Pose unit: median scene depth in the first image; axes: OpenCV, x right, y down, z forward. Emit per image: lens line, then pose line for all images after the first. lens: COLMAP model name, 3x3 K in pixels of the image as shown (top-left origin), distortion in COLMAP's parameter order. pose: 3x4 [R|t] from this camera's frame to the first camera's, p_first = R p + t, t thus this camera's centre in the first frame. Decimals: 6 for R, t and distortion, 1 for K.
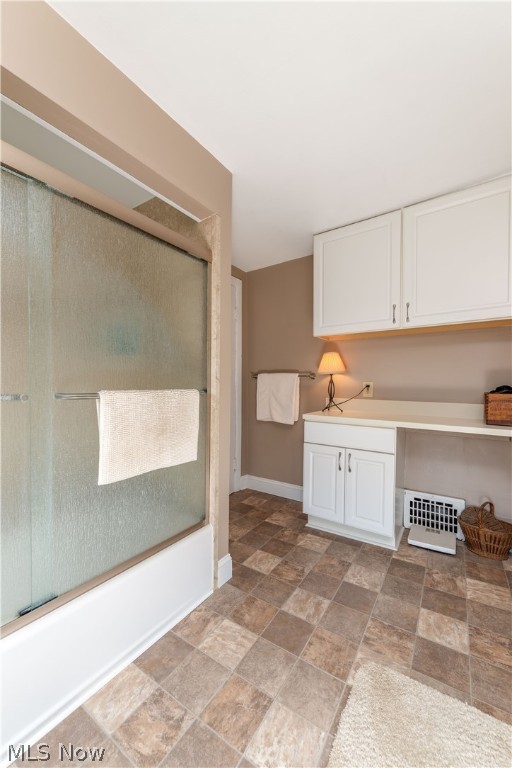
lens RADIAL K [[300.7, 0, 256.0], [0, 300.7, 384.0], [0, 0, 1]] dist [0.003163, 0.000029]
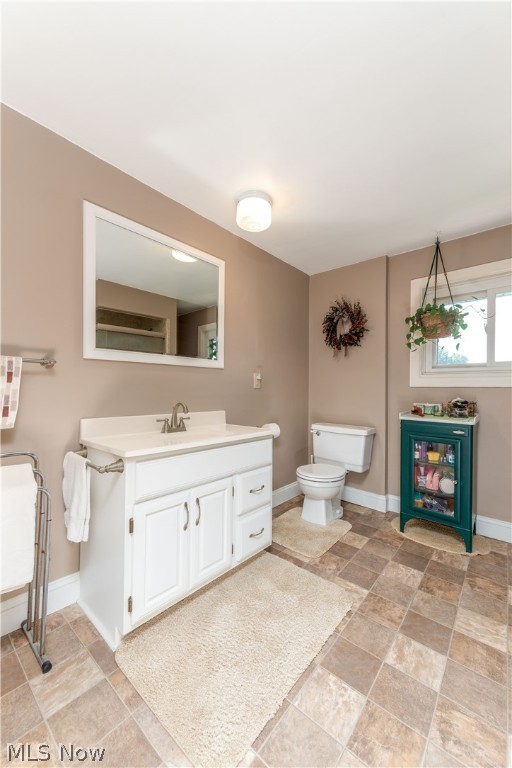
lens RADIAL K [[300.7, 0, 256.0], [0, 300.7, 384.0], [0, 0, 1]] dist [0.003163, 0.000029]
pose [[-0.993900, -0.009885, 0.109844, 0.234223], [-0.011027, 0.999891, -0.009789, 0.007738], [-0.109735, -0.010940, -0.993901, 1.919426]]
